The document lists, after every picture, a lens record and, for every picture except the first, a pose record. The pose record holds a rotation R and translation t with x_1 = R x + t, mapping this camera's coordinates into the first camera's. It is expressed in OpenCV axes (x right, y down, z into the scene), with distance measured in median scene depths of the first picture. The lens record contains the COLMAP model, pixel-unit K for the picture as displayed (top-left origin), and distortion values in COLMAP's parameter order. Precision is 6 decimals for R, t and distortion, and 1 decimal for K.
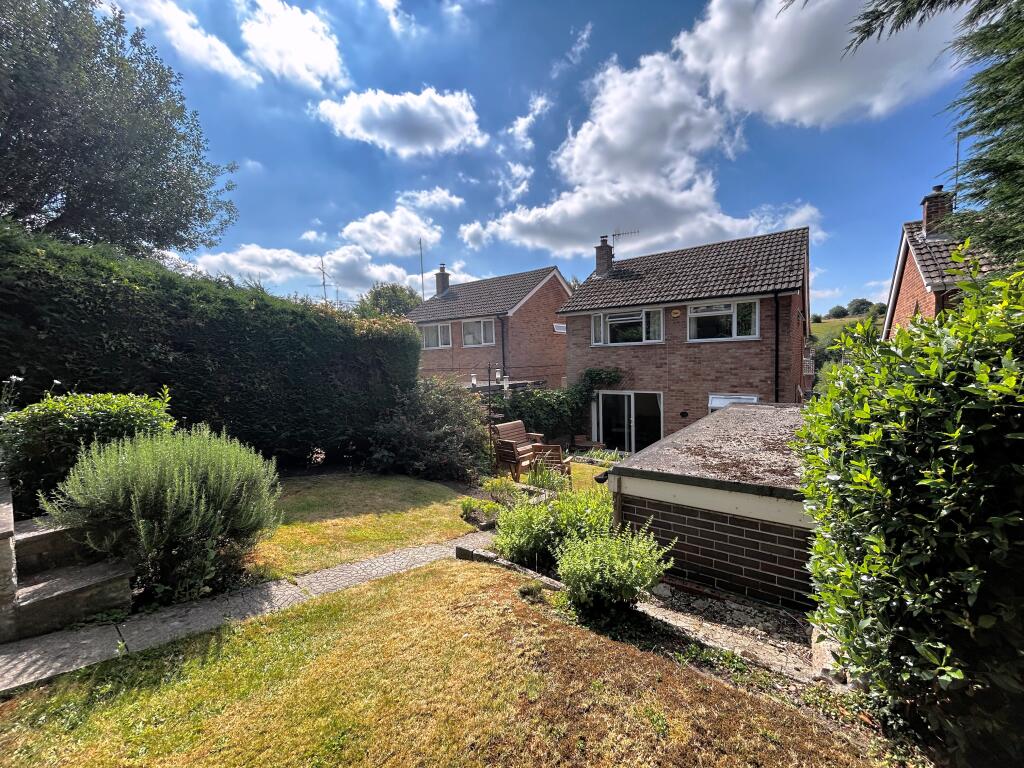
lens RADIAL K [[414.1, 0, 509.1], [0, 414.1, 383.0], [0, 0, 1]] dist [-0.001507, 0.000407]
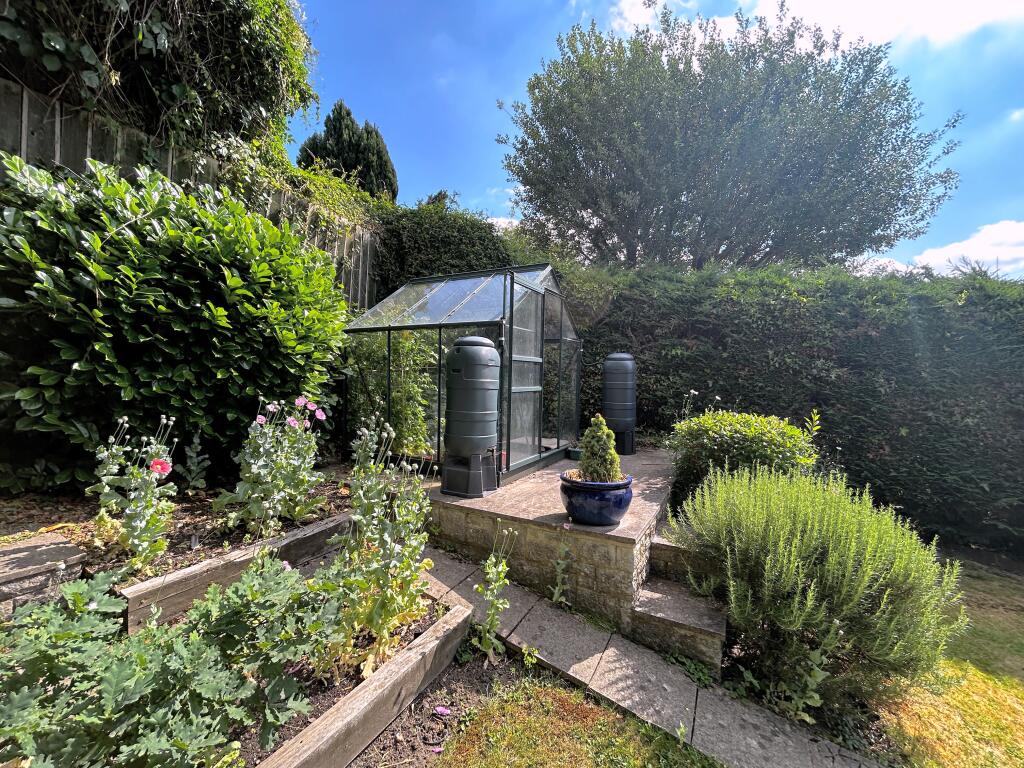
lens RADIAL K [[414.1, 0, 509.1], [0, 414.1, 383.0], [0, 0, 1]] dist [-0.001507, 0.000407]
pose [[0.168262, 0.040864, -0.984895, -0.086974], [-0.065938, 0.997369, 0.030117, -0.028156], [0.983534, 0.059874, 0.170514, 0.202111]]
